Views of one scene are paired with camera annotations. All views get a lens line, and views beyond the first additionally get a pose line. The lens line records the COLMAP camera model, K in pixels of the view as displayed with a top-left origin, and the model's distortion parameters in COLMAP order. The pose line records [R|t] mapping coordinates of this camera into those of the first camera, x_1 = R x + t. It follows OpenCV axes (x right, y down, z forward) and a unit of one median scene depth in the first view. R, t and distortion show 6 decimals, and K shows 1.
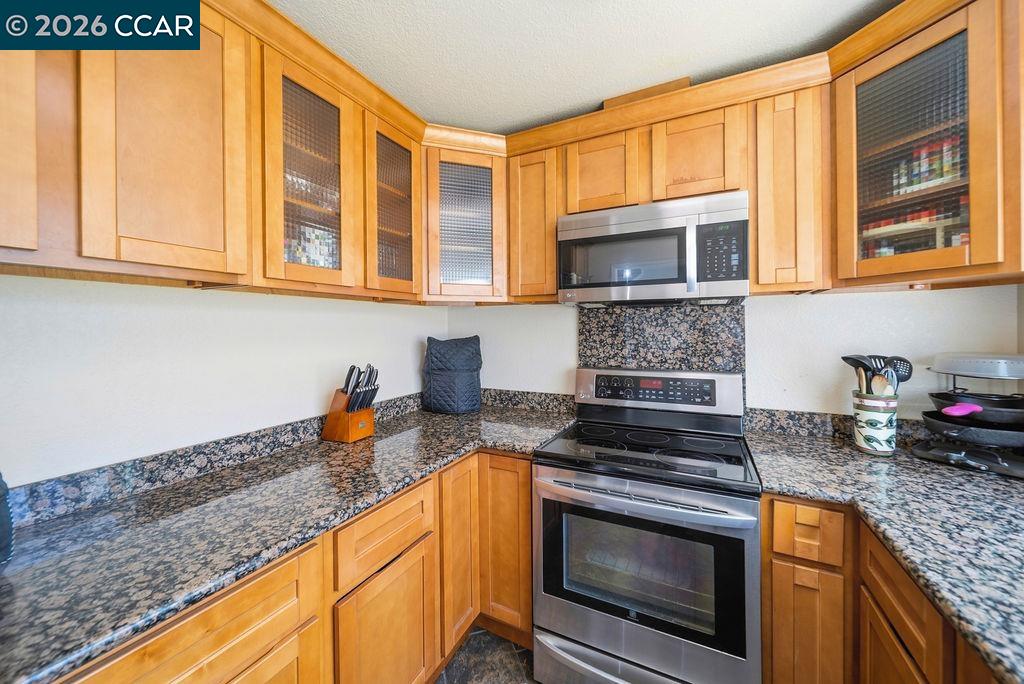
lens RADIAL K [[362.3, 0, 513.3], [0, 362.3, 323.6], [0, 0, 1]] dist [-0.002115, -0.000288]
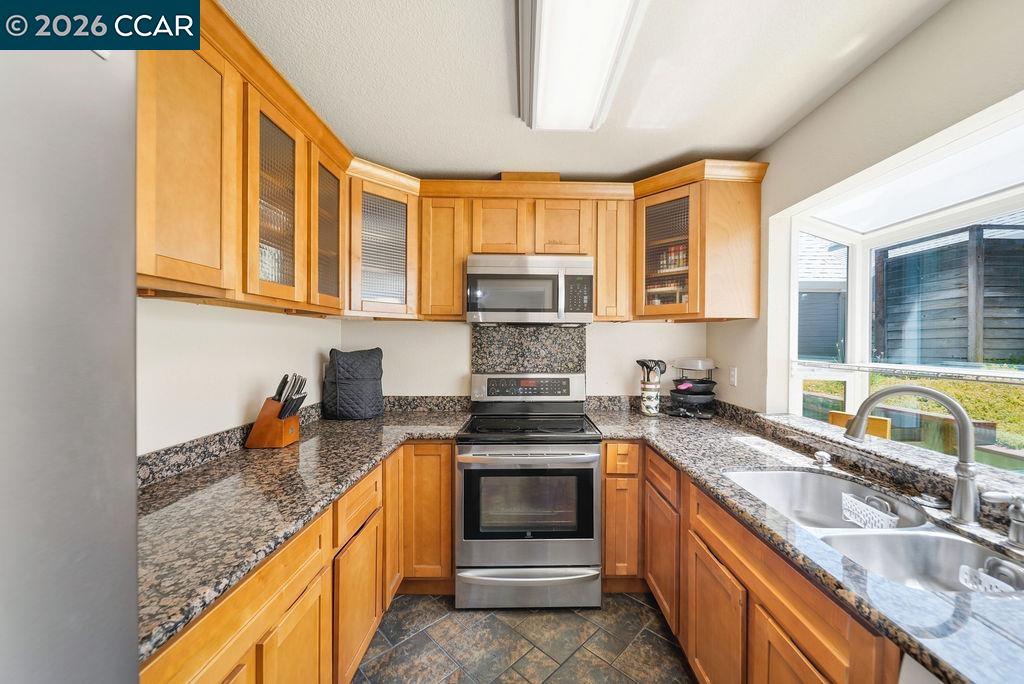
lens RADIAL K [[375.3, 0, 513.7], [0, 375.3, 336.2], [0, 0, 1]] dist [-0.001721, -0.000404]
pose [[0.898718, 0.018348, 0.438143, -0.351139], [-0.016554, 0.999832, -0.007915, 0.000644], [-0.438214, -0.000140, 0.898871, -0.304453]]
